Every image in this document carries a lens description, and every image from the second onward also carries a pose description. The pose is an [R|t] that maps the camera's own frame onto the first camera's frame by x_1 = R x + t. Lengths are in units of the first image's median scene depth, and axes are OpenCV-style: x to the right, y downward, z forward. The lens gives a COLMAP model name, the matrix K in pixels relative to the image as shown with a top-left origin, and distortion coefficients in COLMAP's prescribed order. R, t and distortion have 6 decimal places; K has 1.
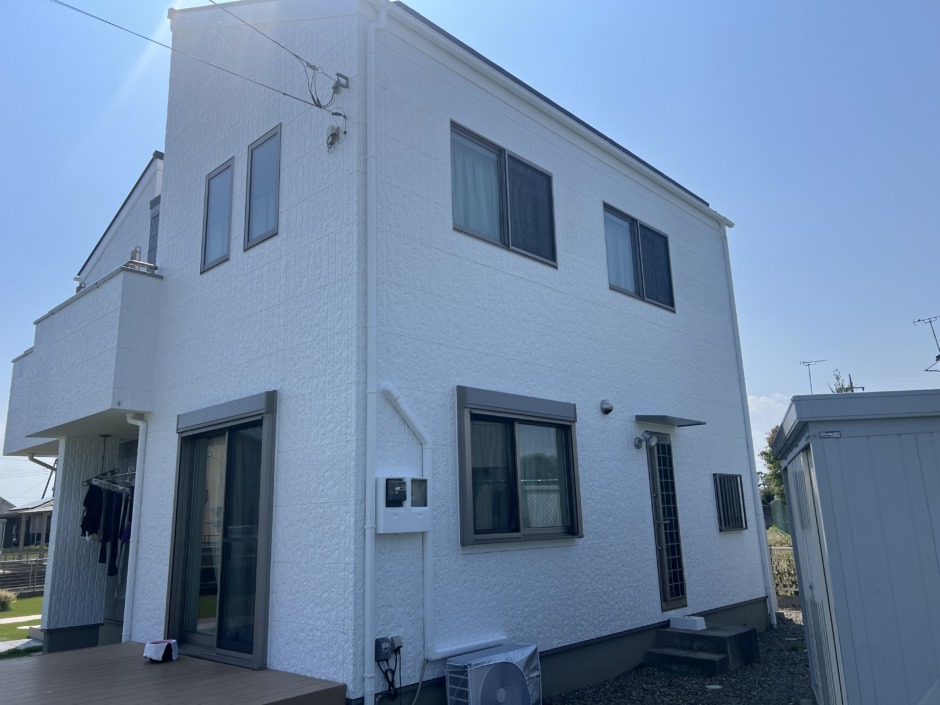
lens RADIAL K [[706.3, 0, 470.0], [0, 706.3, 352.5], [0, 0, 1]] dist [0.039377, -0.001342]
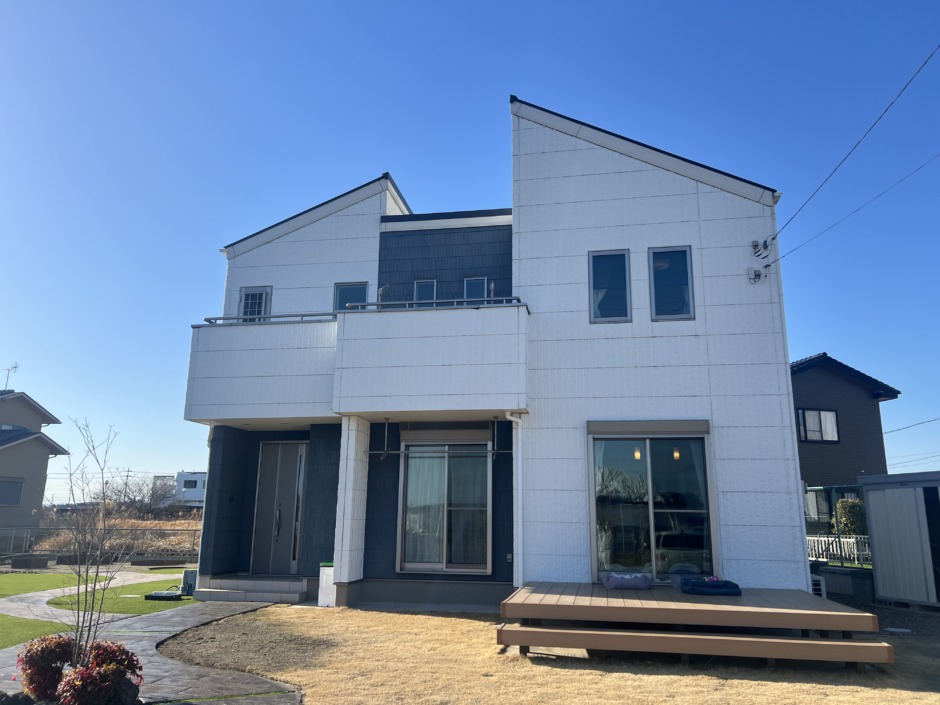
lens RADIAL K [[709.1, 0, 472.7], [0, 709.1, 365.0], [0, 0, 1]] dist [0.044950, -0.002492]
pose [[0.827994, 0.172488, 0.533548, -1.607950], [-0.168140, 0.984101, -0.057216, 0.113632], [-0.534934, -0.042336, 0.843832, -0.079138]]
